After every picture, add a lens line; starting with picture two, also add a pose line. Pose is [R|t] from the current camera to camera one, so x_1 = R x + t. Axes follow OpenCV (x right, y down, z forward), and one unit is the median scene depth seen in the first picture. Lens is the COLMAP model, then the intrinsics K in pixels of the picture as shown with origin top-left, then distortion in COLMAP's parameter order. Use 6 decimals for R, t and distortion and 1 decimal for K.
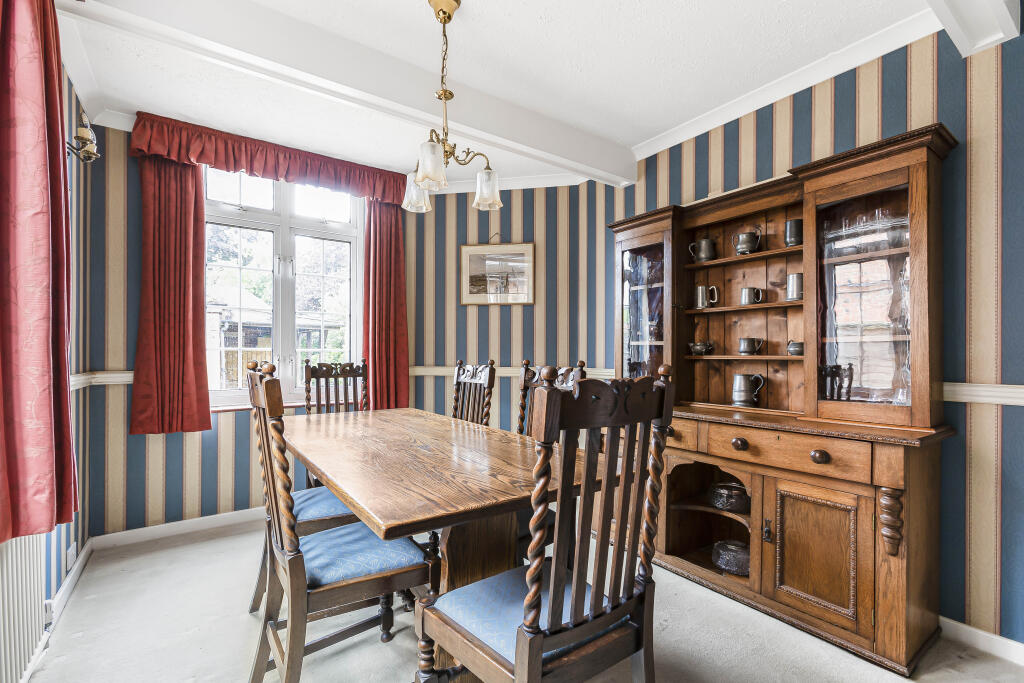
lens RADIAL K [[465.2, 0, 506.5], [0, 465.2, 353.1], [0, 0, 1]] dist [-0.002392, 0.000156]
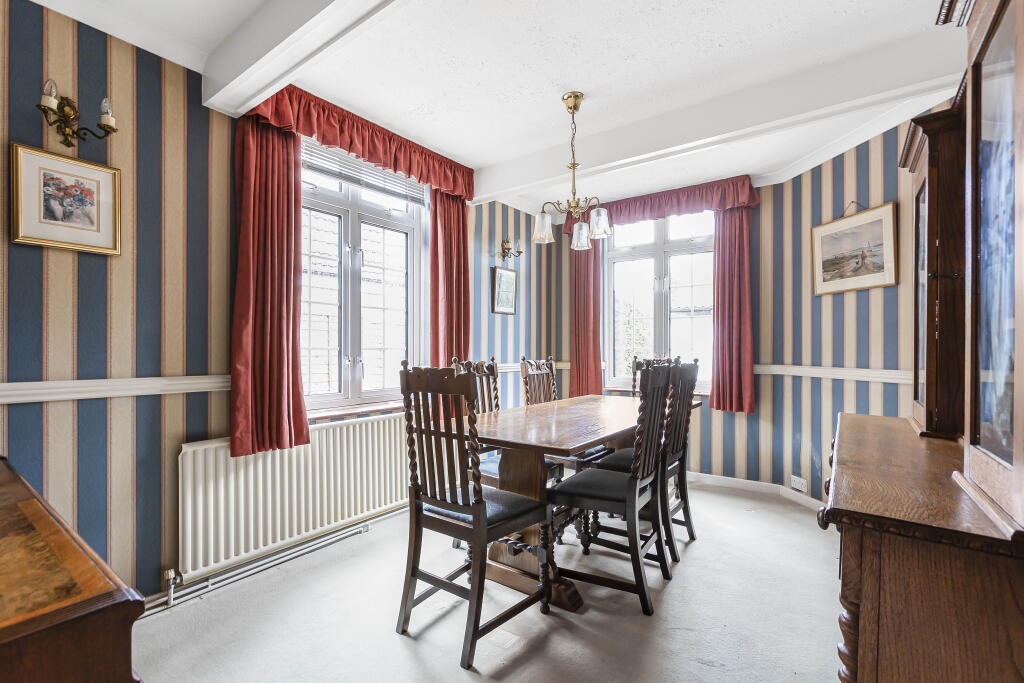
lens RADIAL K [[465.2, 0, 506.5], [0, 465.2, 353.1], [0, 0, 1]] dist [-0.002392, 0.000156]
pose [[0.343935, 0.001126, -0.938993, 0.527210], [0.003114, 0.999992, 0.002339, -0.000100], [0.938988, -0.003729, 0.343929, 0.160638]]
